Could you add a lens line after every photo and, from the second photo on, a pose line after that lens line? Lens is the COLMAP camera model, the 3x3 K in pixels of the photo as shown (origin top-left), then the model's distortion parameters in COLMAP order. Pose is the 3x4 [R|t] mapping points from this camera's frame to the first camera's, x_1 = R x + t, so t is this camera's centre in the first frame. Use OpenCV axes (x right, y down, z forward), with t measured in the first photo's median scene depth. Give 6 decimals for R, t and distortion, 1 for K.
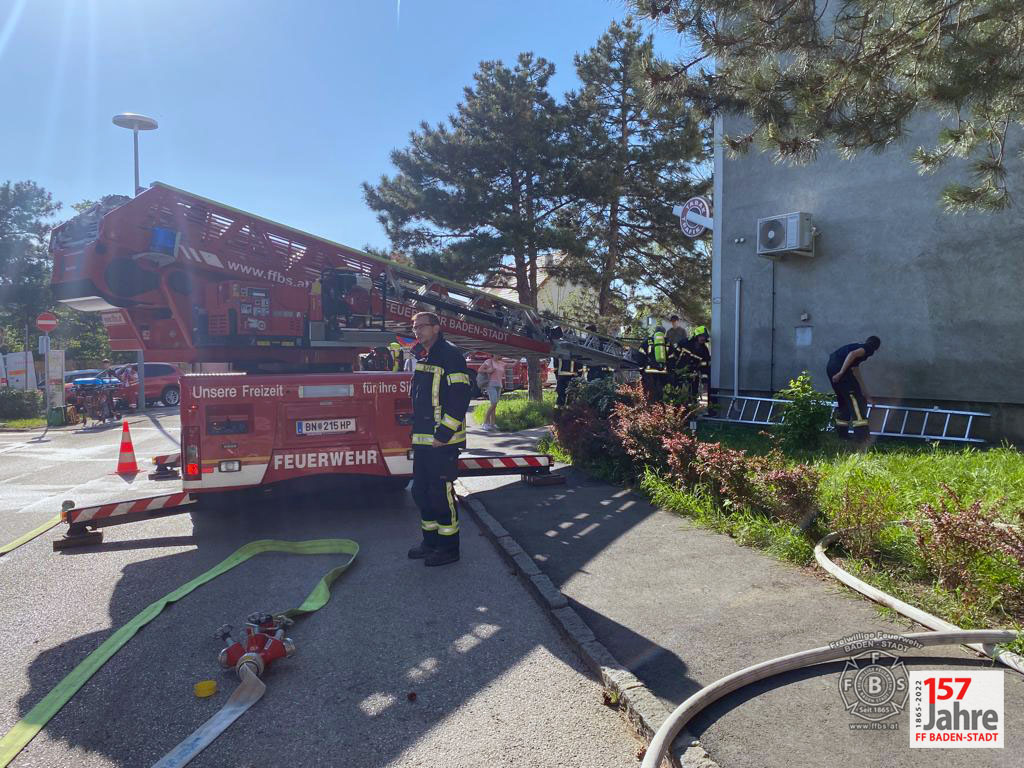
lens RADIAL K [[779.5, 0, 516.2], [0, 779.5, 372.1], [0, 0, 1]] dist [0.061836, -0.070573]
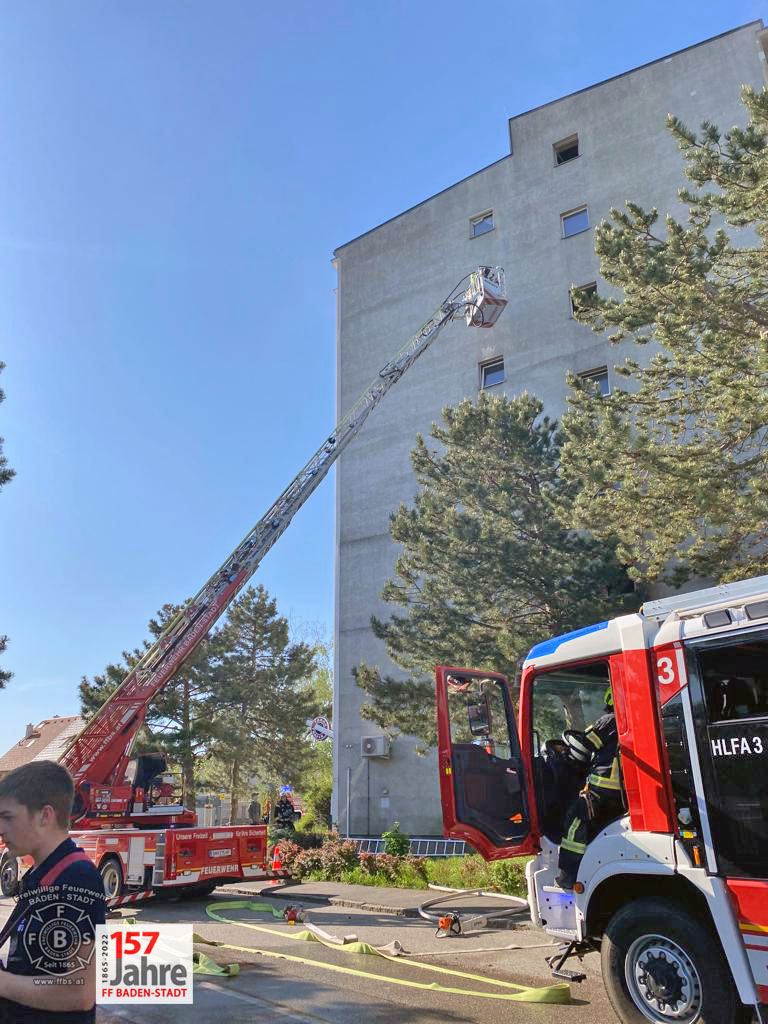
lens RADIAL K [[779.5, 0, 373.5], [0, 779.5, 503.8], [0, 0, 1]] dist [0.061836, -0.070573]
pose [[0.906271, 0.142084, 0.398102, -0.569082], [0.020379, 0.926031, -0.376896, 0.001379], [-0.422205, 0.349683, 0.836340, -0.911074]]
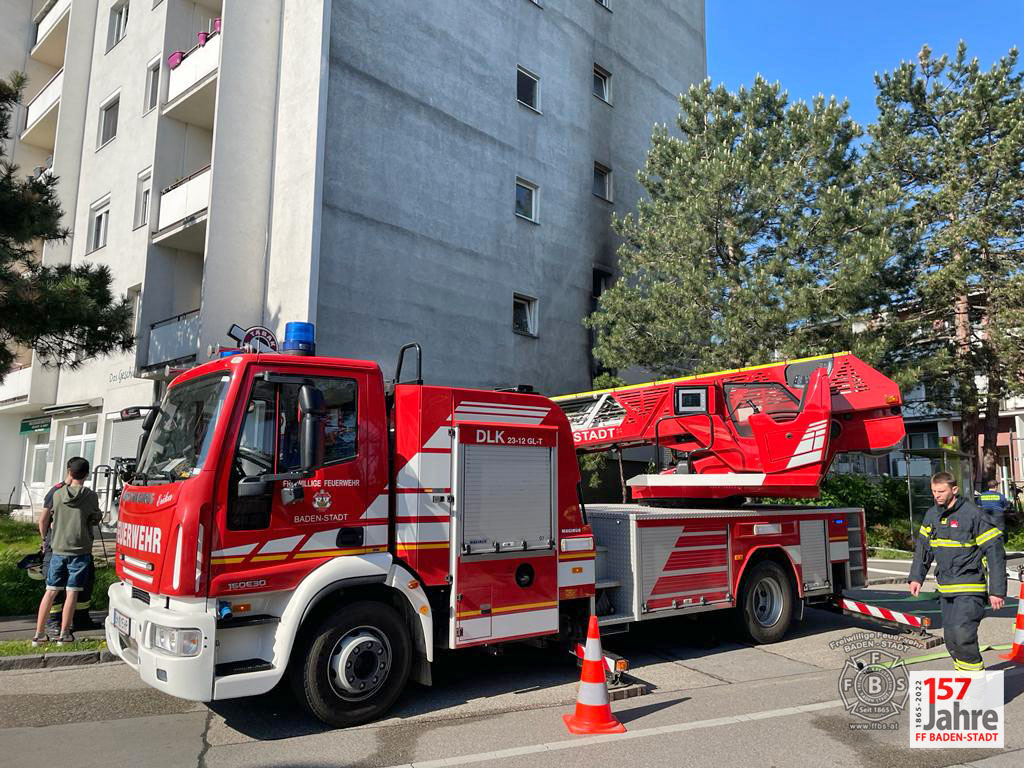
lens RADIAL K [[779.5, 0, 533.2], [0, 779.5, 365.9], [0, 0, 1]] dist [0.061836, -0.070573]
pose [[-0.281298, 0.153642, 0.947241, -1.043166], [0.011341, 0.987563, -0.156814, -0.021494], [-0.959553, -0.033369, -0.279542, 1.226968]]
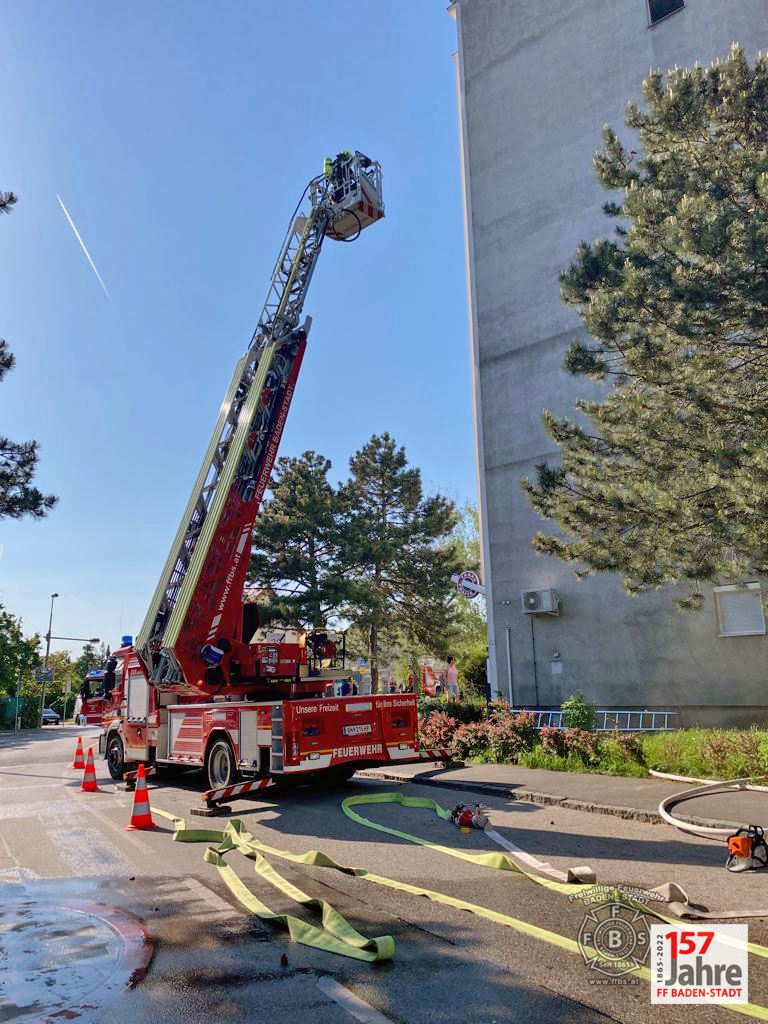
lens RADIAL K [[779.5, 0, 395.2], [0, 779.5, 493.8], [0, 0, 1]] dist [0.061836, -0.070573]
pose [[0.956393, 0.042303, 0.289002, -0.432272], [0.034736, 0.965961, -0.256344, 0.008946], [-0.290009, 0.255204, 0.922370, -0.451214]]
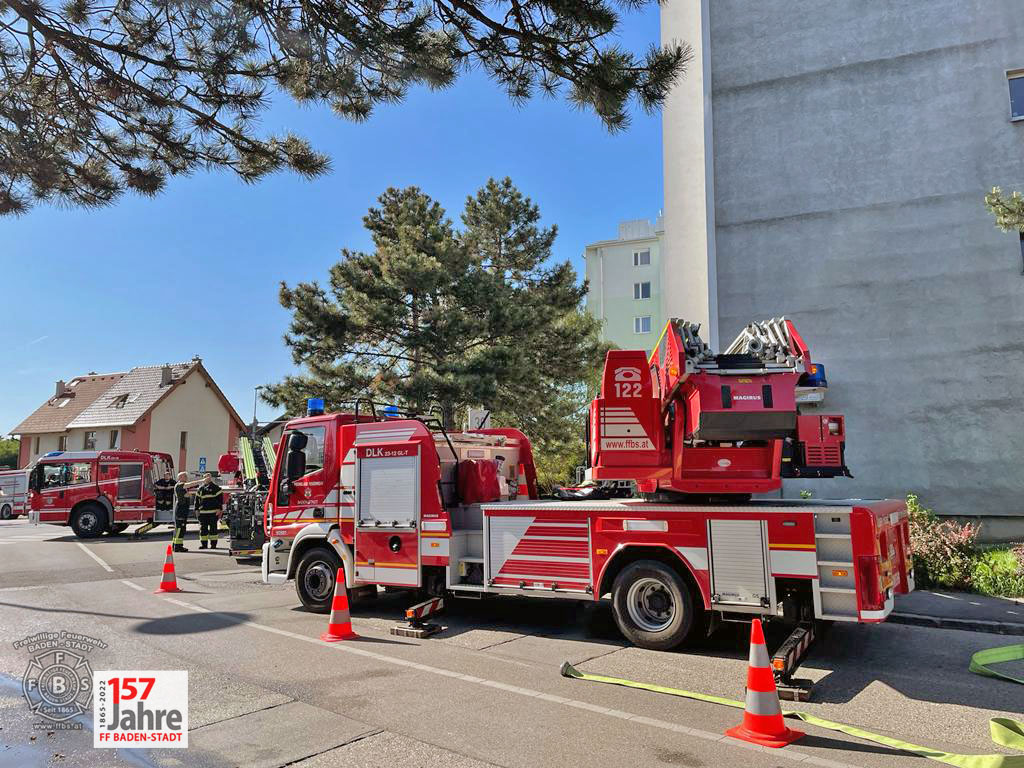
lens RADIAL K [[779.5, 0, 515.6], [0, 779.5, 371.9], [0, 0, 1]] dist [0.061836, -0.070573]
pose [[0.817321, 0.075740, 0.571182, -0.859083], [0.014965, 0.988198, -0.152452, -0.012671], [-0.575988, 0.133150, 0.806542, 0.234094]]
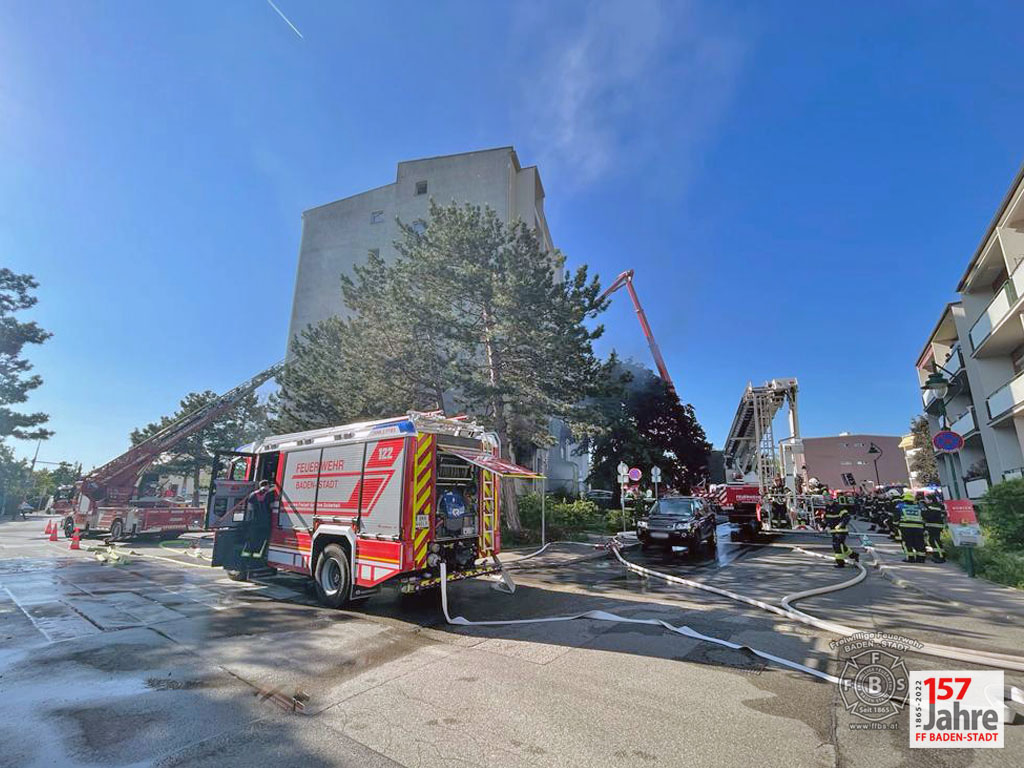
lens RADIAL K [[436.7, 0, 488.9], [0, 436.7, 400.2], [0, 0, 1]] dist [0.003847, -0.002382]
pose [[0.765140, 0.162055, 0.623137, -0.363562], [-0.006895, 0.969815, -0.243746, -0.000063], [-0.643827, 0.182203, 0.743161, -1.526121]]
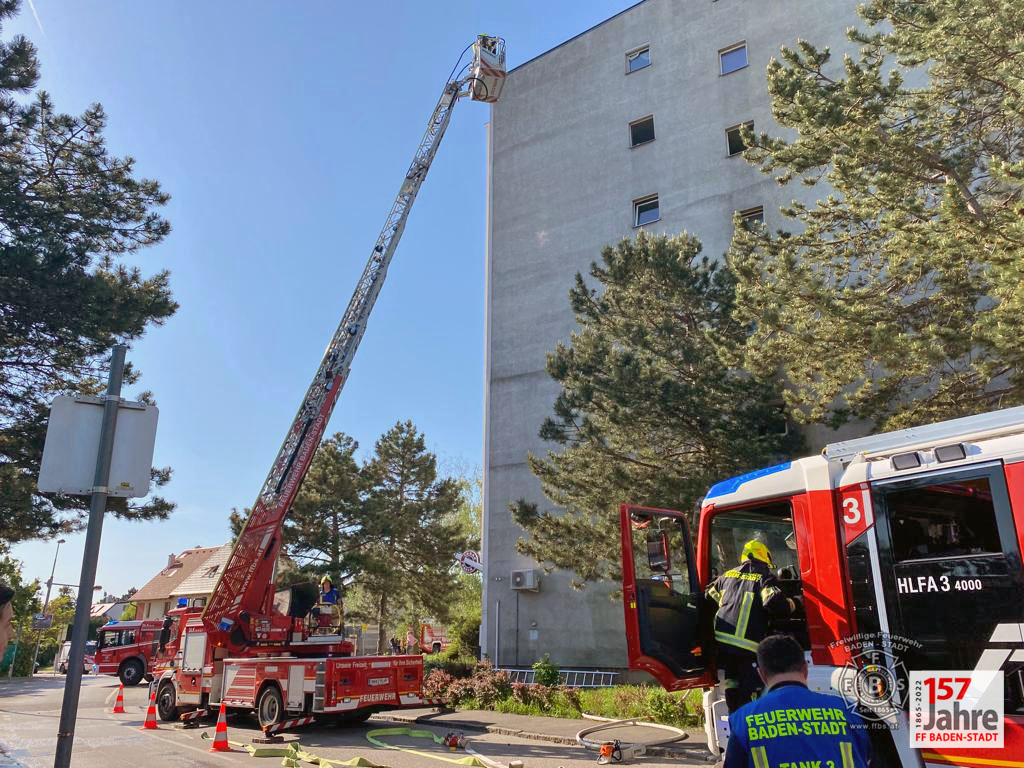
lens RADIAL K [[779.5, 0, 517.5], [0, 779.5, 372.9], [0, 0, 1]] dist [0.061836, -0.070573]
pose [[0.900948, 0.138132, 0.411355, -0.608818], [0.010148, 0.941013, -0.338218, 0.001337], [-0.433809, 0.308891, 0.846402, -0.899278]]
